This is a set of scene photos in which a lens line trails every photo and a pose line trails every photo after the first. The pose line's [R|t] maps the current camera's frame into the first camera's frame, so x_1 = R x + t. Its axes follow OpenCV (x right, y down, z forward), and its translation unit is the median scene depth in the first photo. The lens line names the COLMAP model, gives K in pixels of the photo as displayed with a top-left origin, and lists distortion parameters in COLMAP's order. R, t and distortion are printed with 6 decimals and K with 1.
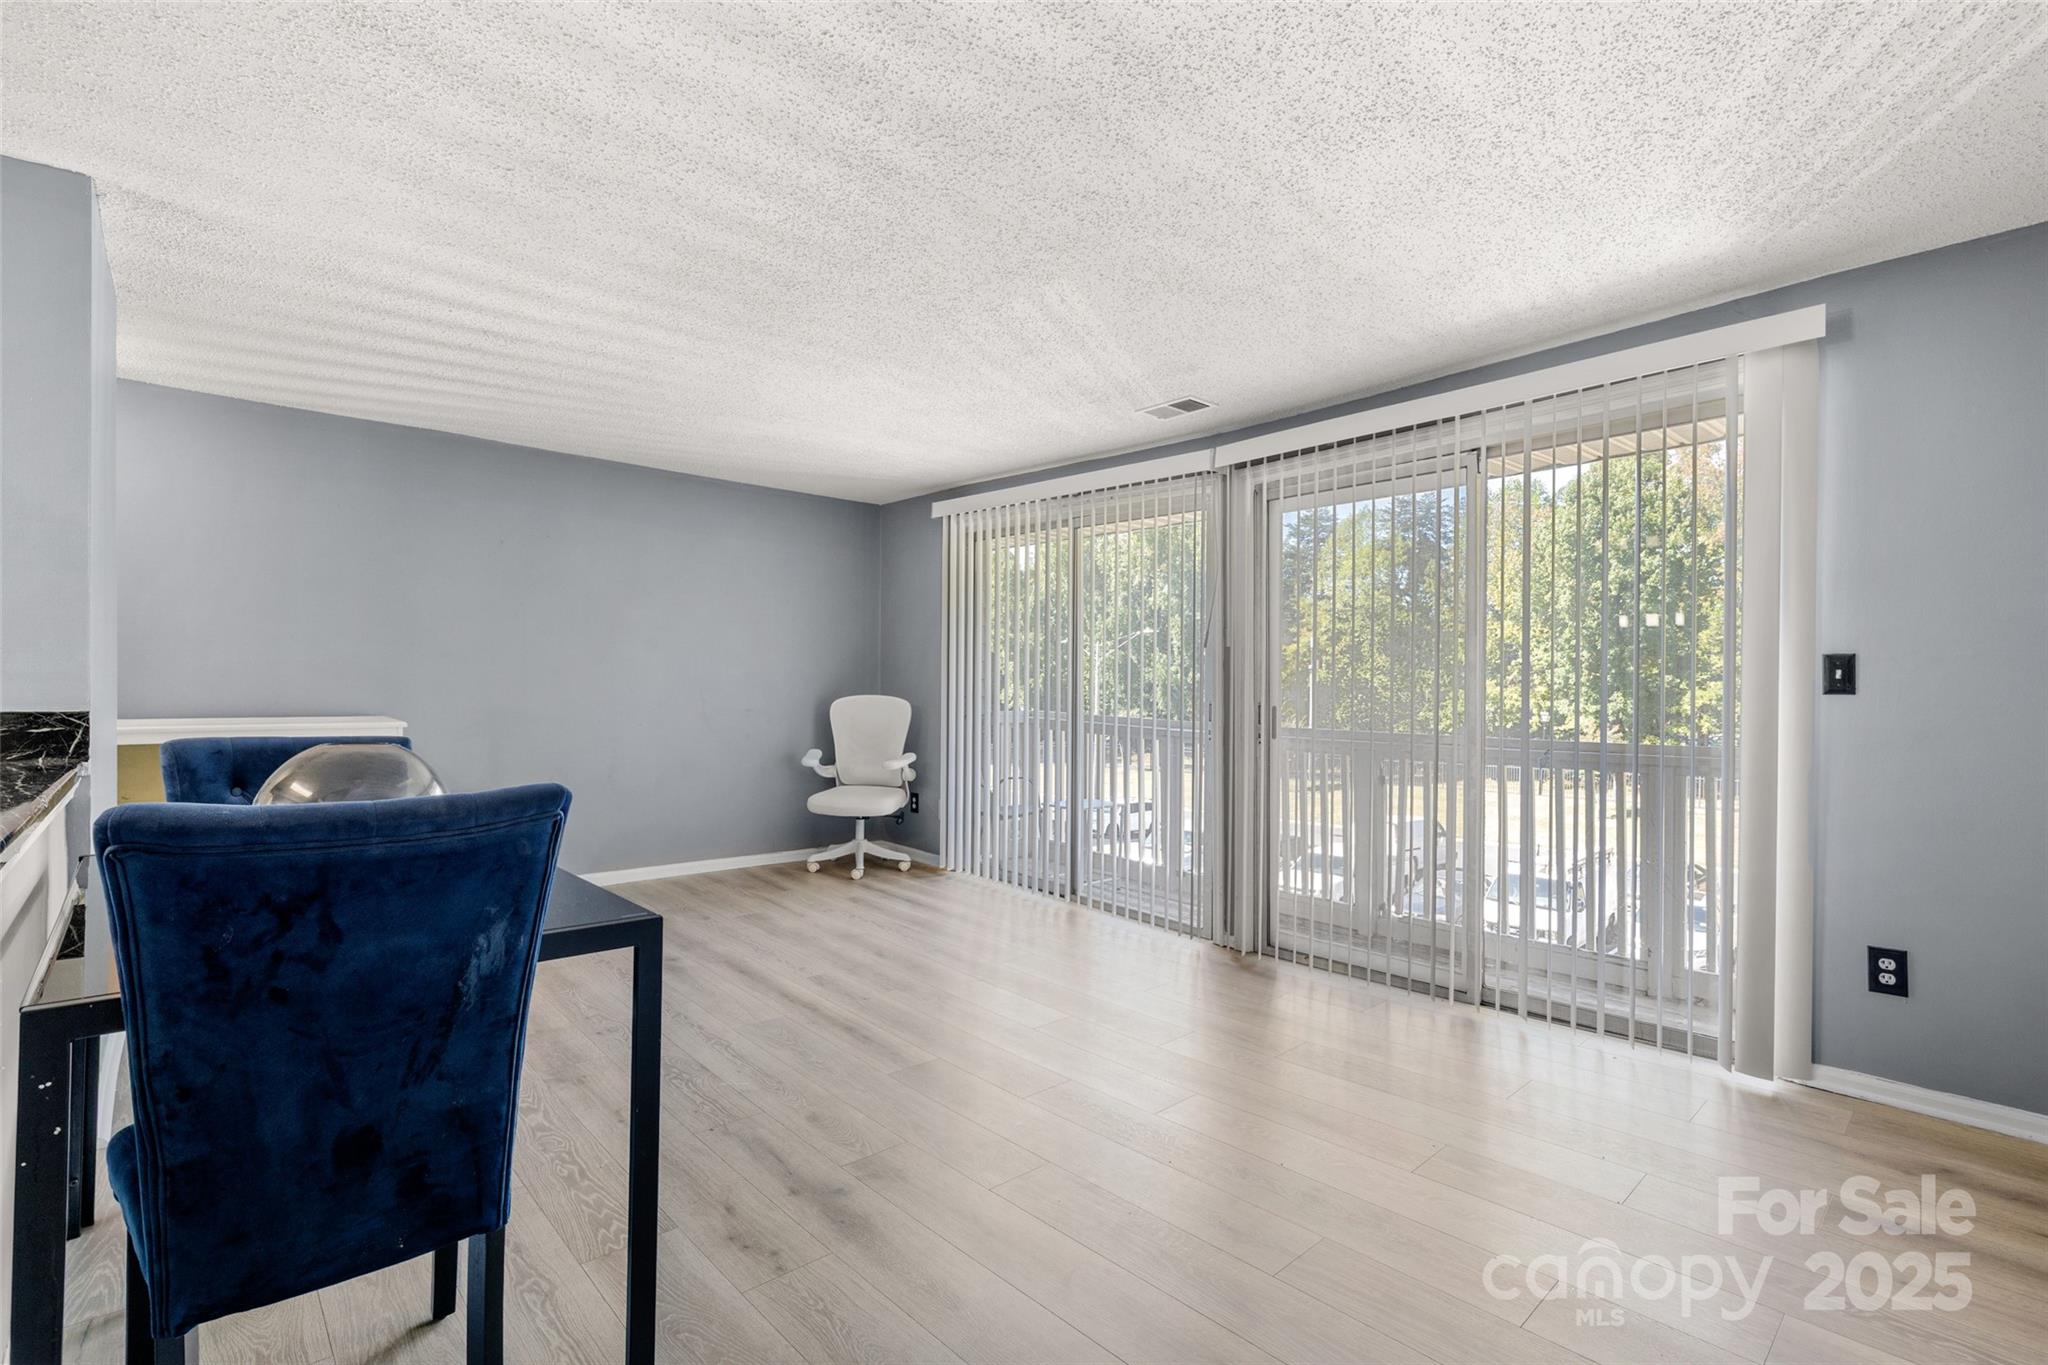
lens RADIAL K [[922.6, 0, 1035.6], [0, 922.6, 687.3], [0, 0, 1]] dist [-0.001776, -0.000142]
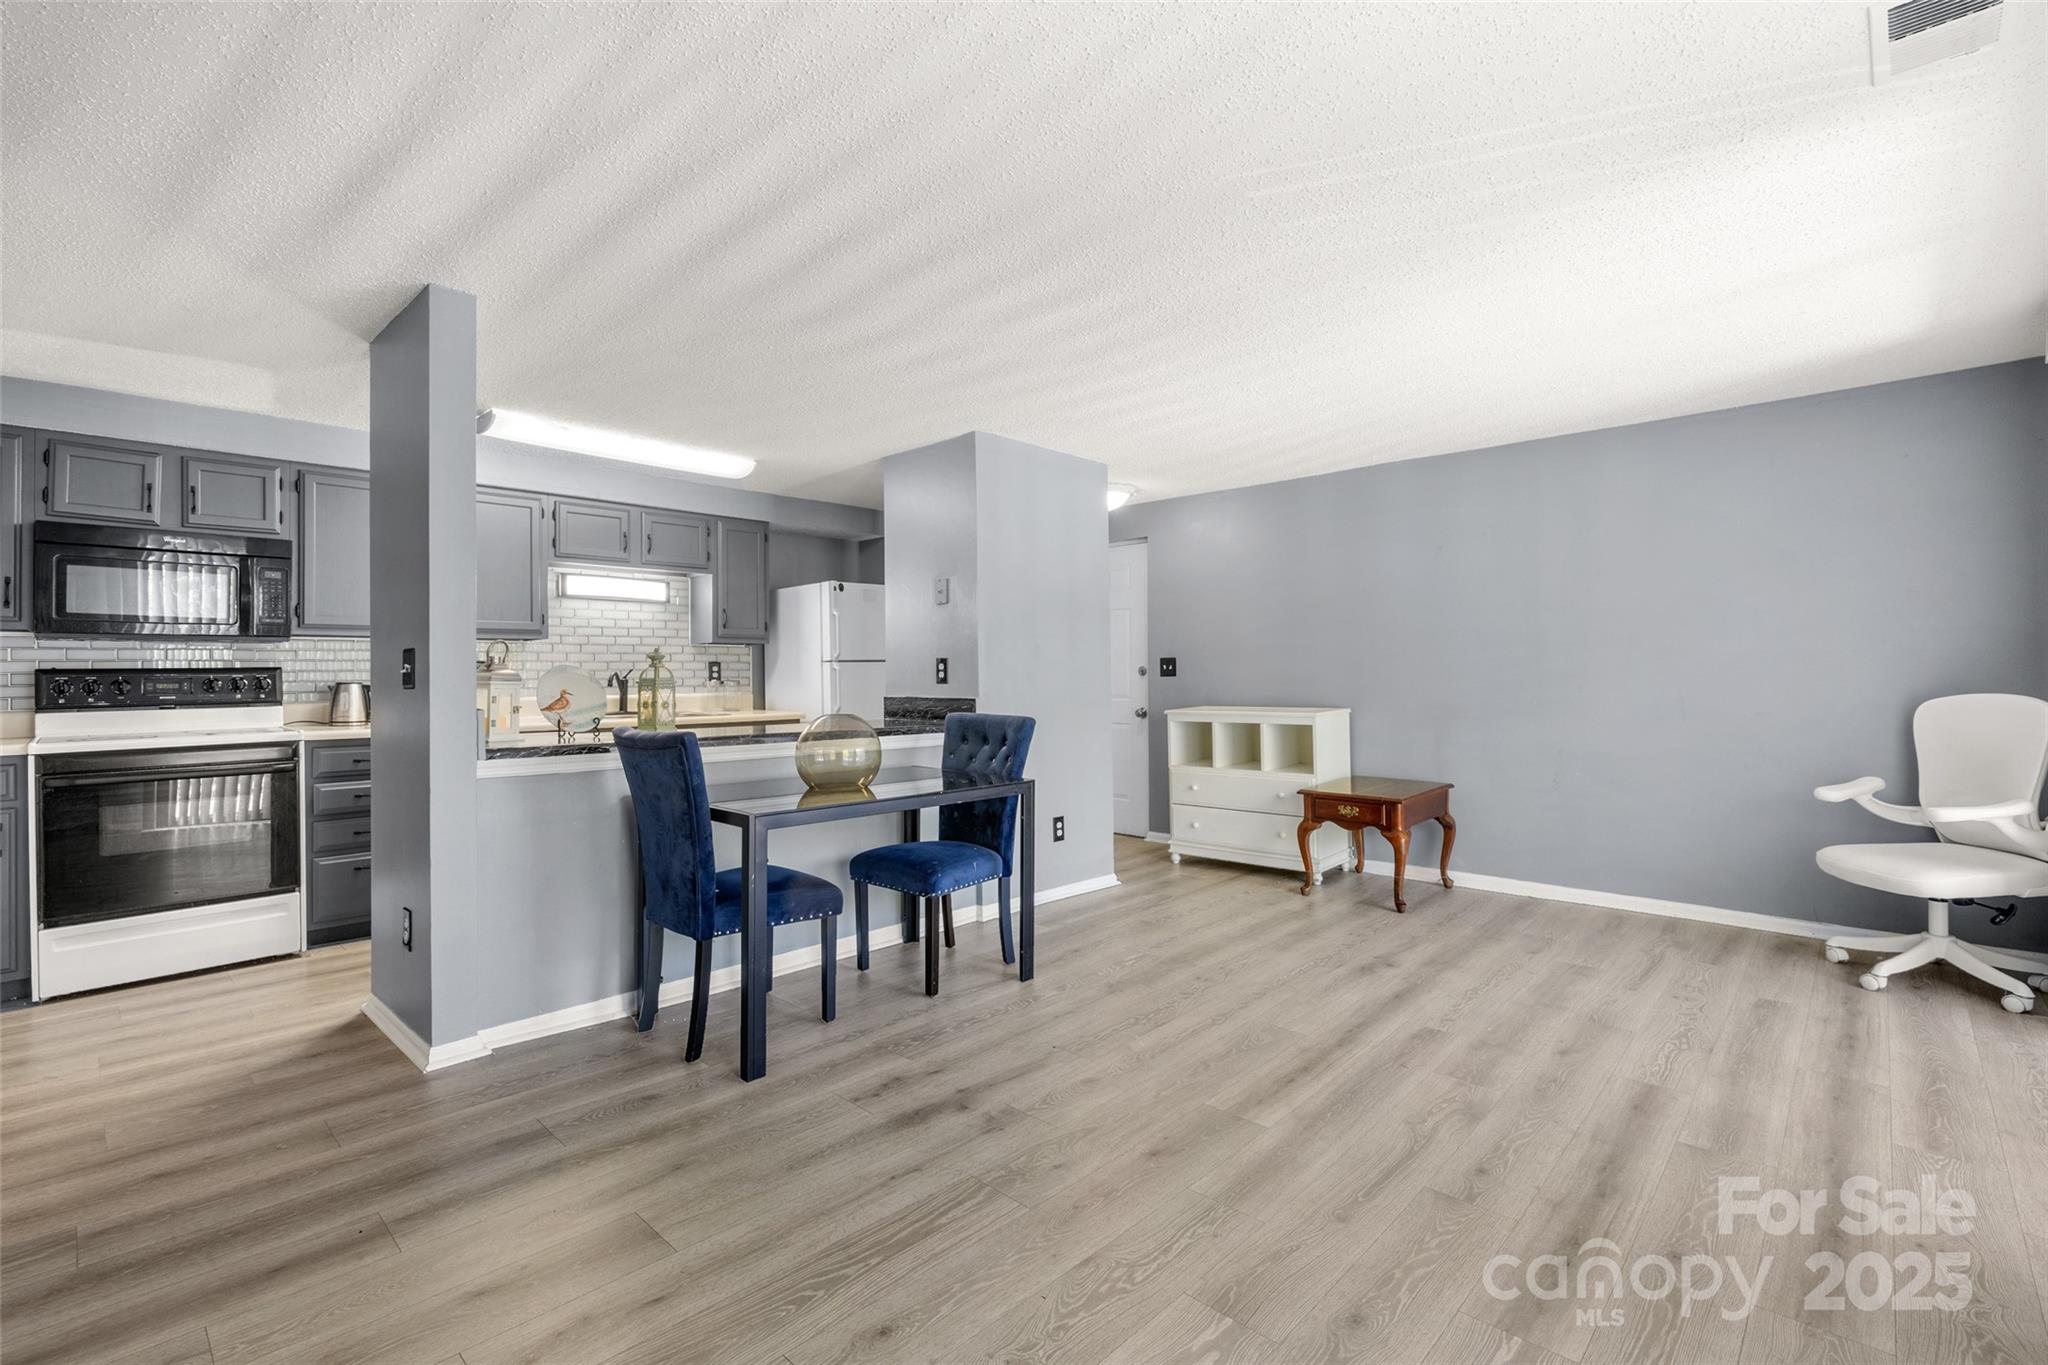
lens RADIAL K [[922.6, 0, 1035.6], [0, 922.6, 687.3], [0, 0, 1]] dist [-0.001776, -0.000142]
pose [[0.062067, -0.008483, -0.998036, 0.623668], [0.008841, 0.999929, -0.007949, 0.008900], [0.998033, -0.008330, 0.062137, 0.646875]]
